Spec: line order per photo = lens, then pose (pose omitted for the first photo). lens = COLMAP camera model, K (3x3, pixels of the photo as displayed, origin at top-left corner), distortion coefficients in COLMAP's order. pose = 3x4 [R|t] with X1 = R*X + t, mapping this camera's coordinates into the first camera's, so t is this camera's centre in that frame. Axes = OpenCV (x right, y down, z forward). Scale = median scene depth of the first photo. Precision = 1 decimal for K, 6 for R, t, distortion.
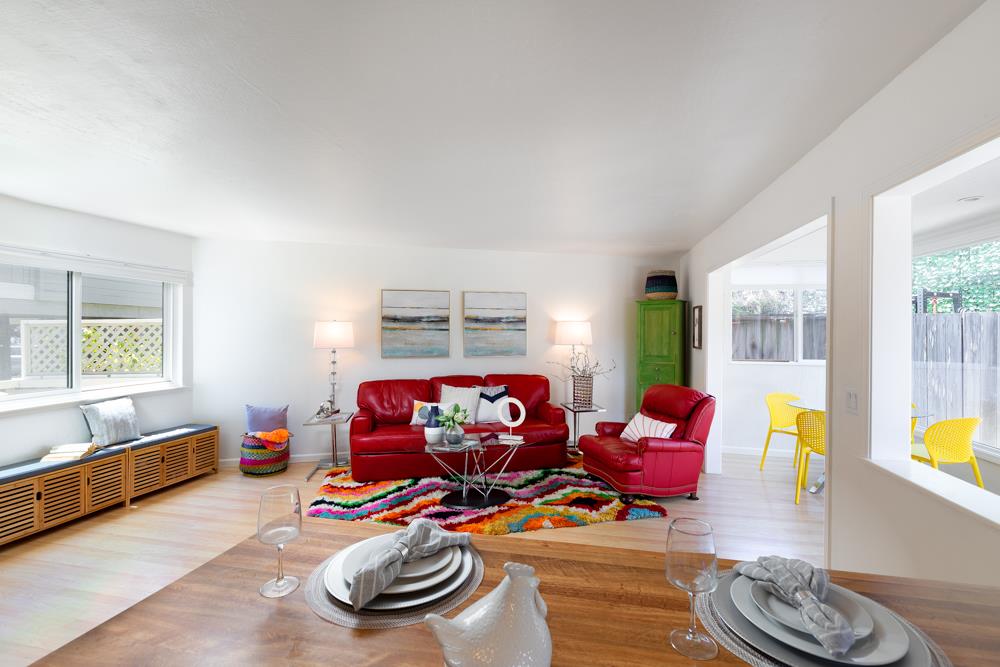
lens RADIAL K [[451.1, 0, 513.2], [0, 451.1, 325.6], [0, 0, 1]] dist [-0.022057, 0.003024]
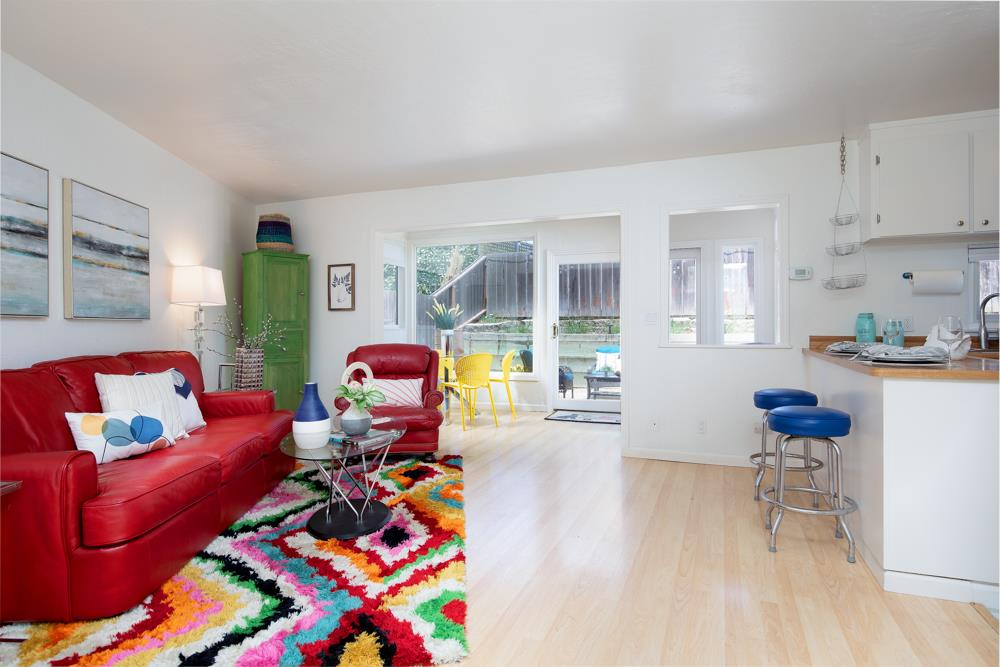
lens RADIAL K [[540.3, 0, 500.0], [0, 540.3, 333.7], [0, 0, 1]] dist [-0.016537, 0.001024]
pose [[0.201246, -0.019750, 0.979342, -0.674571], [0.010437, 0.999783, 0.018017, 0.094997], [-0.979485, 0.006596, 0.201409, 0.543235]]
